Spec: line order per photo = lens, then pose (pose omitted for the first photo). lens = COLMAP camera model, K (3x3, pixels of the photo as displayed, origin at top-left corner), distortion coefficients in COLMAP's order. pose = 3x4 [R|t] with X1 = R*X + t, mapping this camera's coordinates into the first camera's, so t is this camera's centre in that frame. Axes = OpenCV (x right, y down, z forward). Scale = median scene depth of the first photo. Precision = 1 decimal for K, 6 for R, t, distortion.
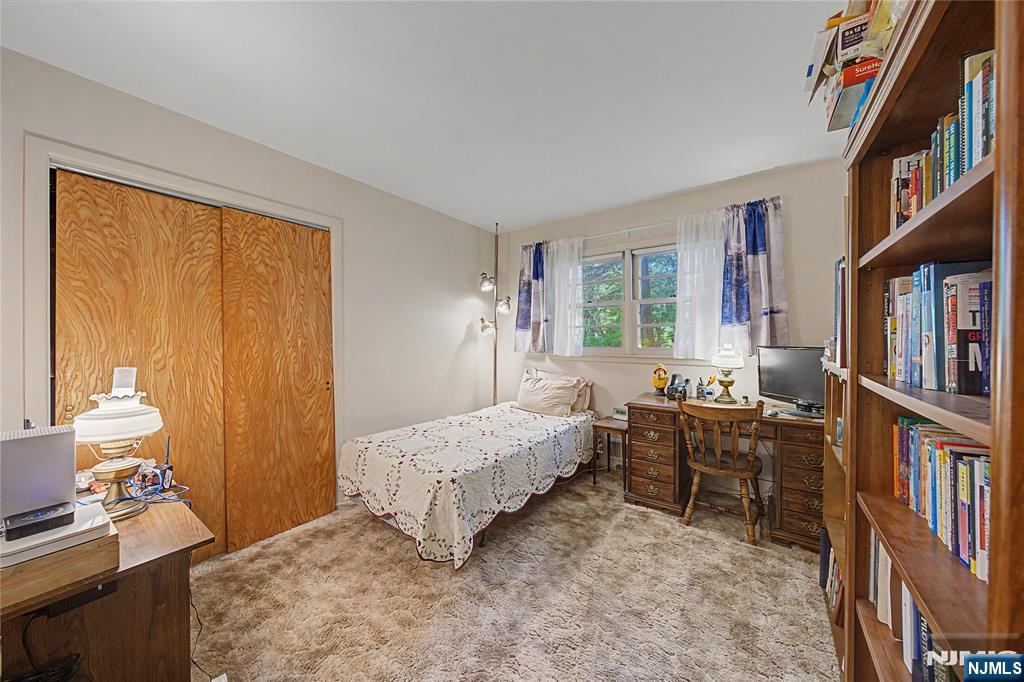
lens RADIAL K [[349.1, 0, 512.5], [0, 349.1, 340.6], [0, 0, 1]] dist [-0.003267, 0.000187]
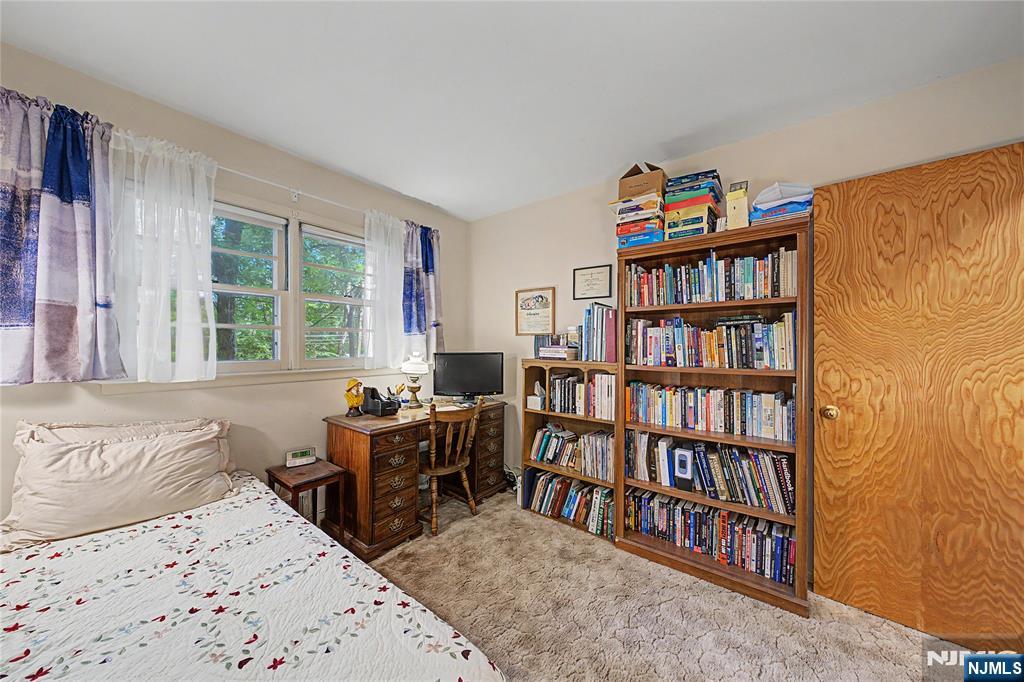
lens RADIAL K [[348.7, 0, 512.3], [0, 348.7, 343.9], [0, 0, 1]] dist [-0.001542, 0.000148]
pose [[0.030296, 0.001606, 0.999540, -0.424722], [0.003172, 0.999994, -0.001703, -0.010869], [-0.999536, 0.003222, 0.030291, 0.658178]]
